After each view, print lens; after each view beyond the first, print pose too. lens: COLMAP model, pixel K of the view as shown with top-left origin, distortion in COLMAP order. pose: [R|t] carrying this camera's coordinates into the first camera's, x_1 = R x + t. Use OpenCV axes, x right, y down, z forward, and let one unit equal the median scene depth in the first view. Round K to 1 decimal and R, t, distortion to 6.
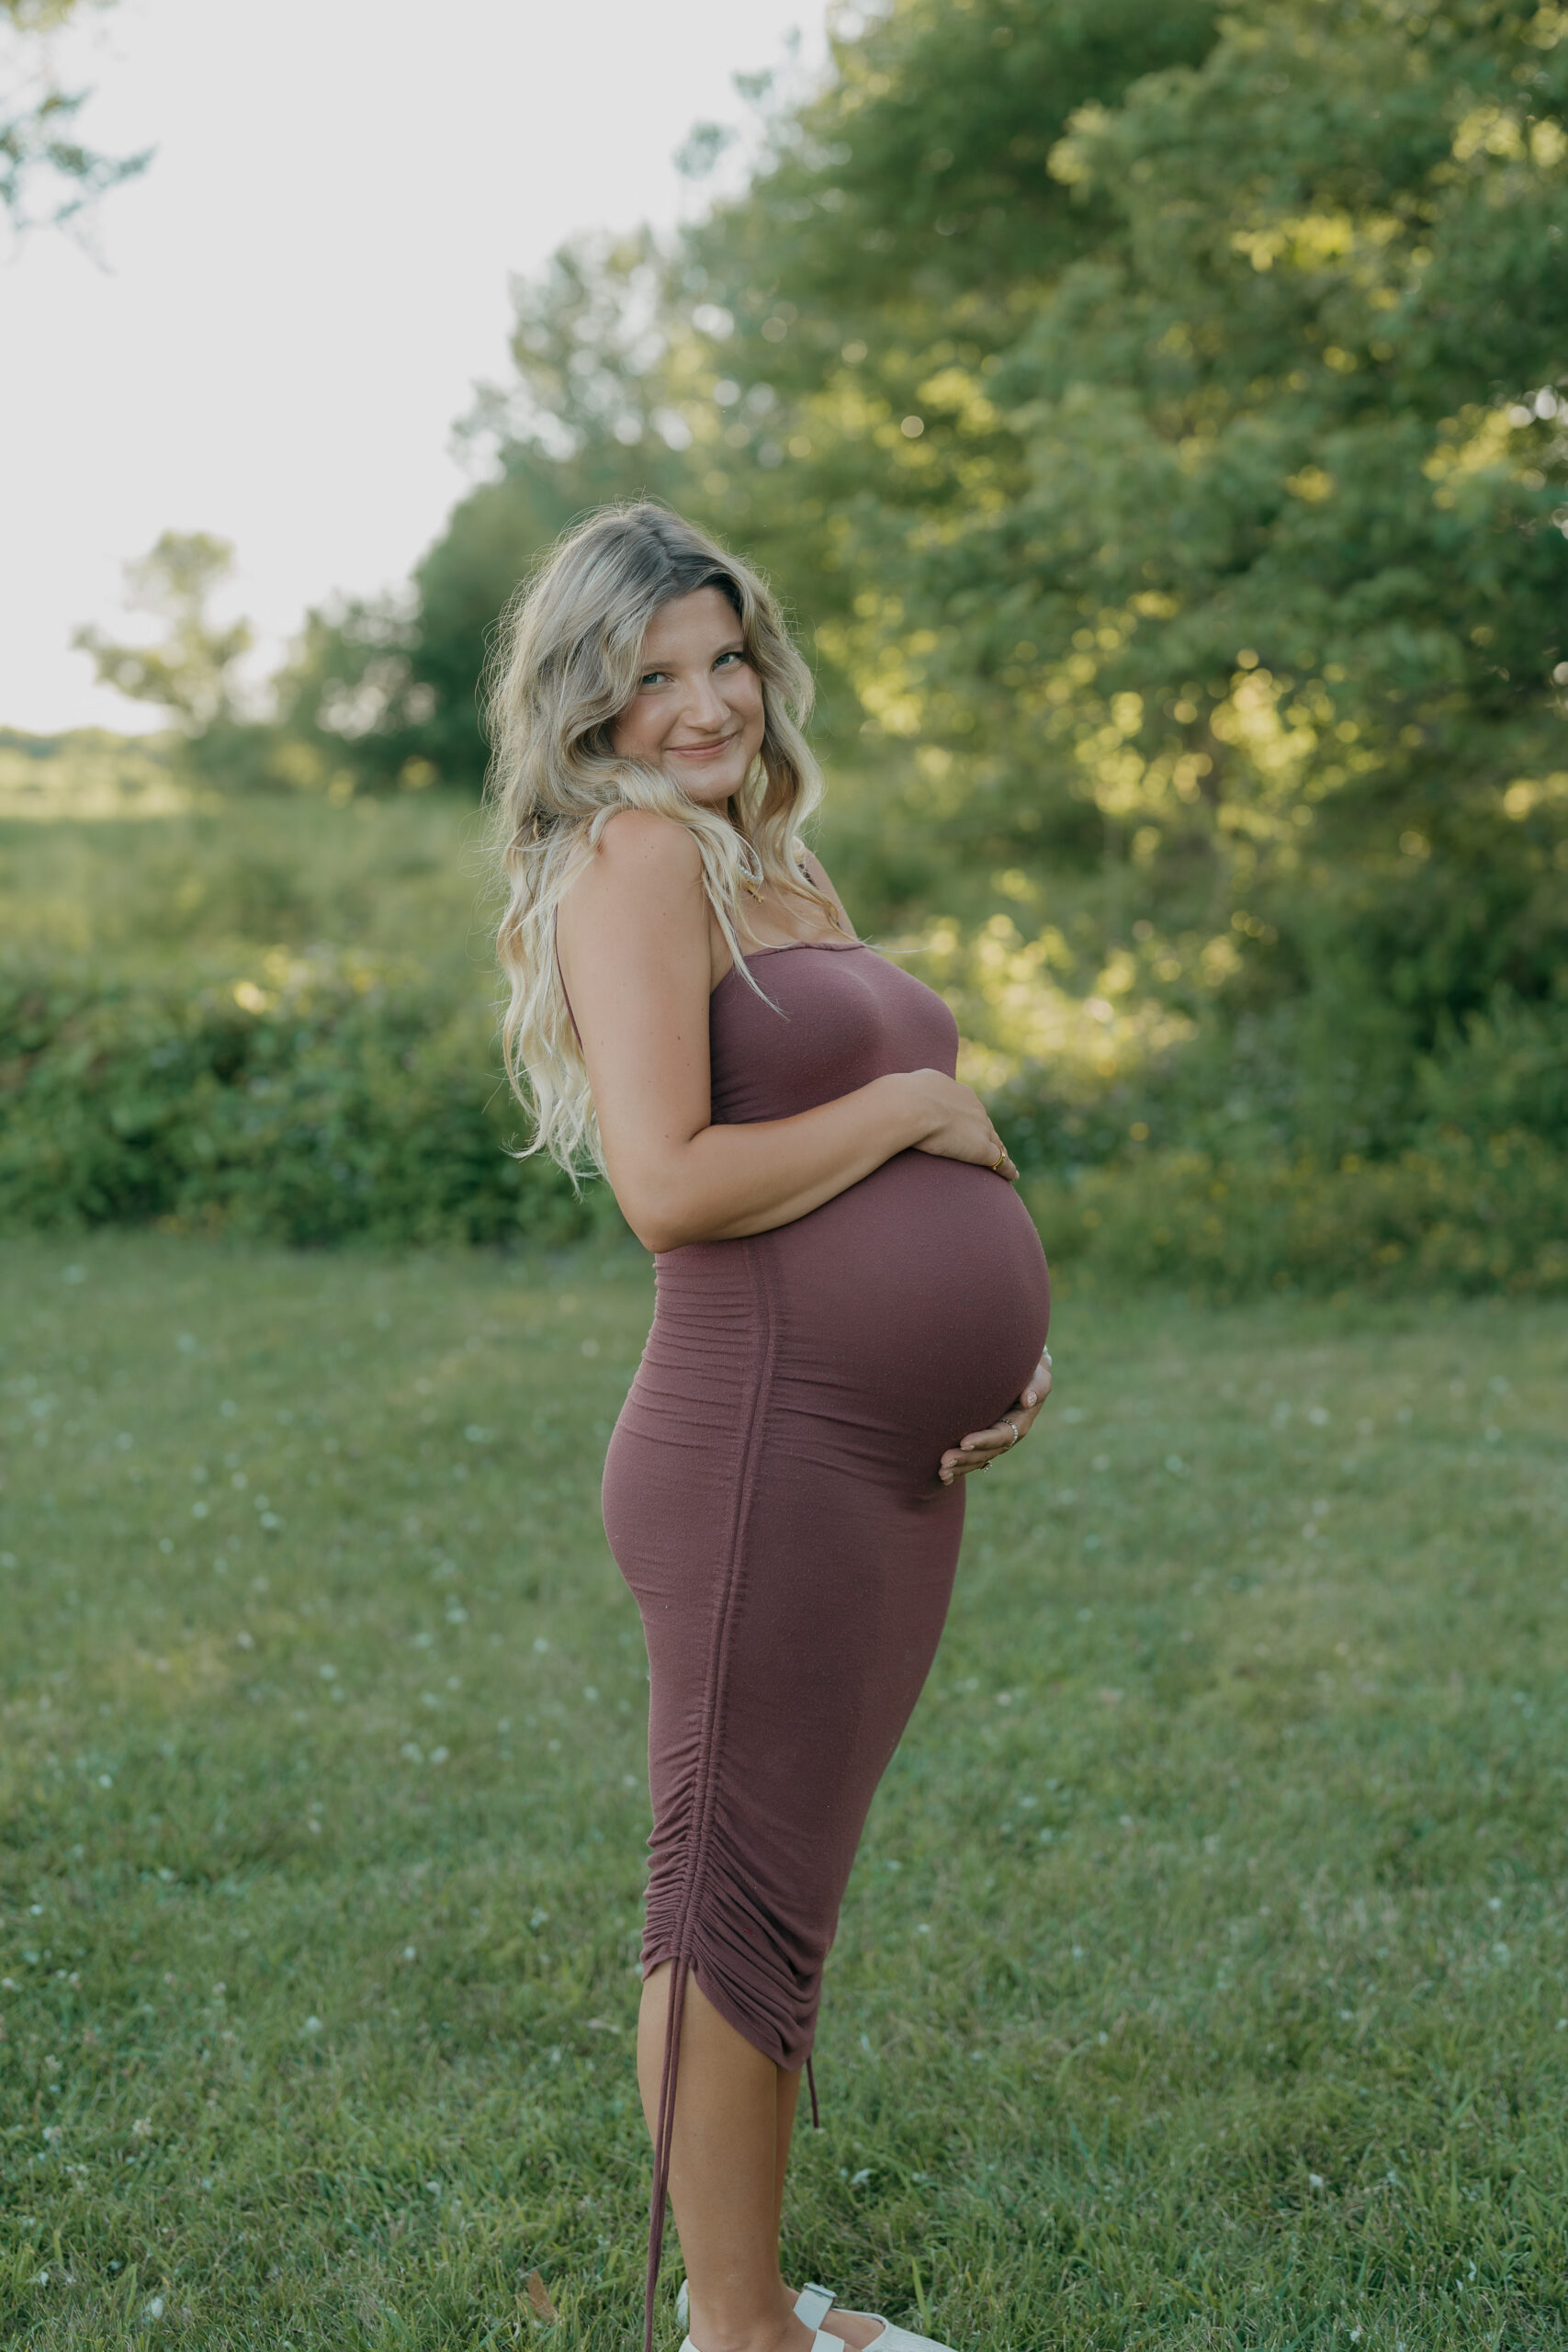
lens RADIAL K [[3510.2, 0, 784.0], [0, 3510.2, 1176.0], [0, 0, 1]] dist [-0.022076, 0.106277]
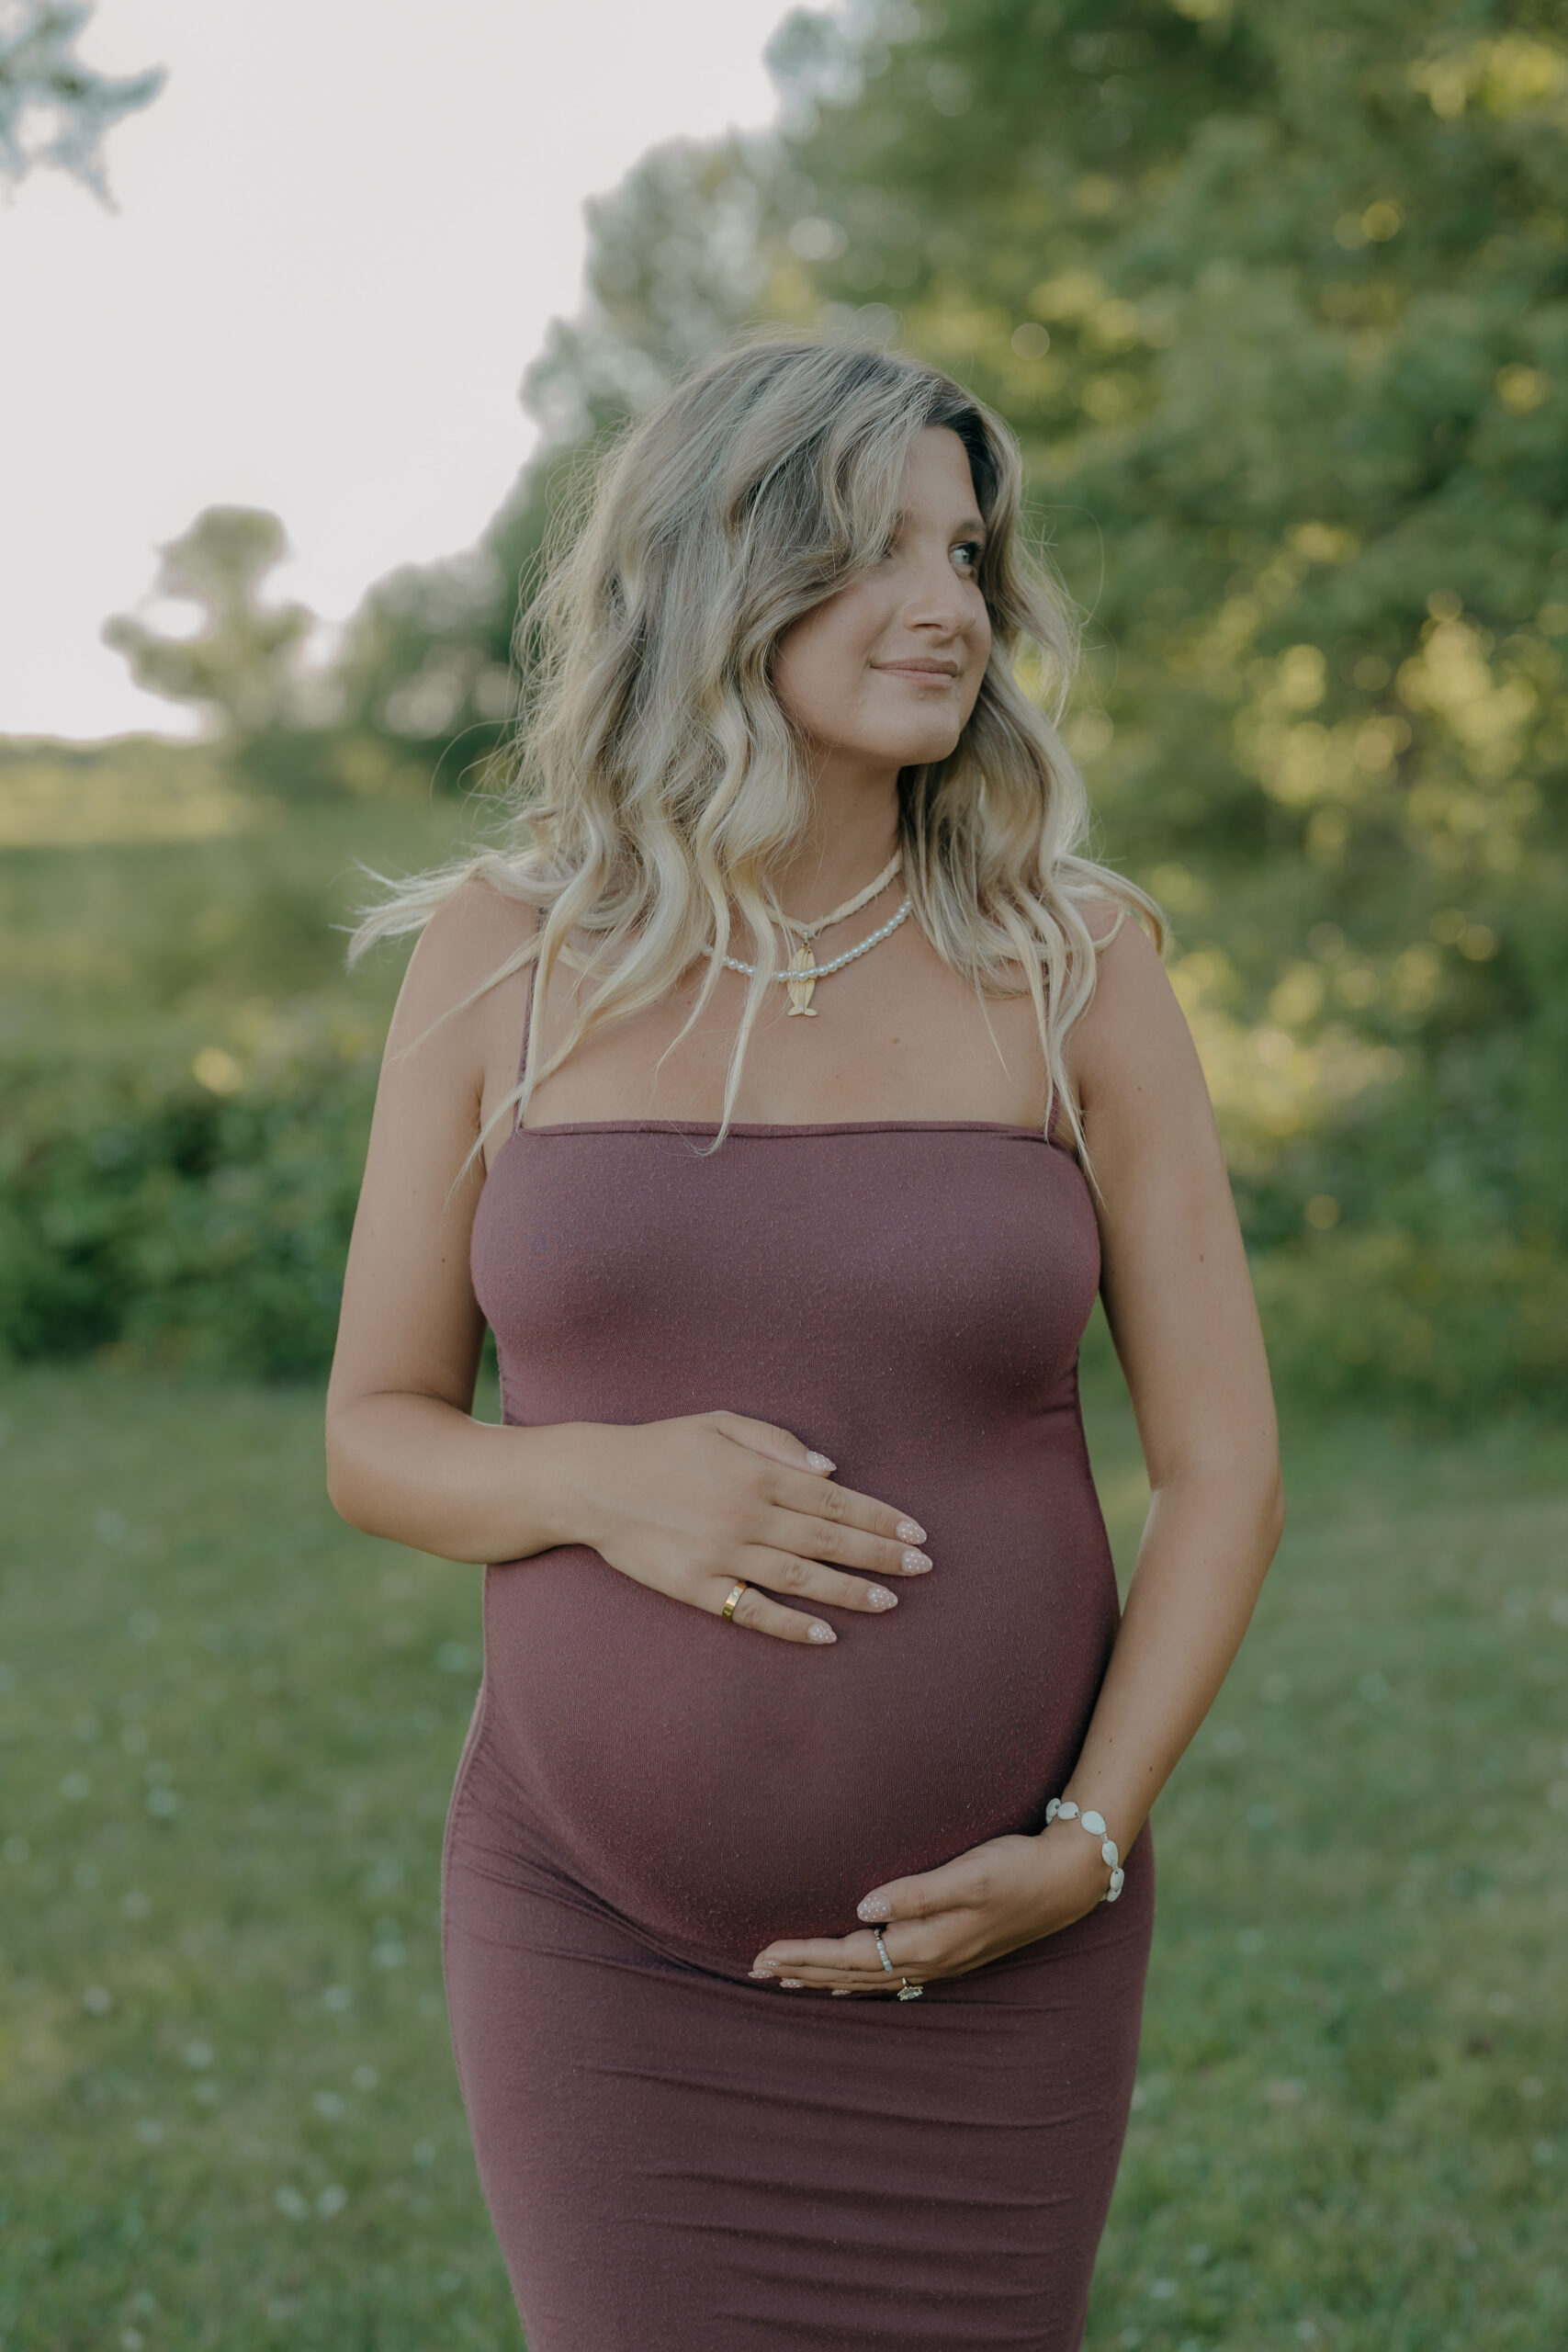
lens RADIAL K [[3510.2, 0, 784.0], [0, 3510.2, 1176.0], [0, 0, 1]] dist [-0.022076, 0.106277]
pose [[0.997724, -0.029298, -0.060738, 0.028057], [0.029826, 0.999525, 0.007803, -0.029724], [0.060481, -0.009597, 0.998123, 0.201923]]
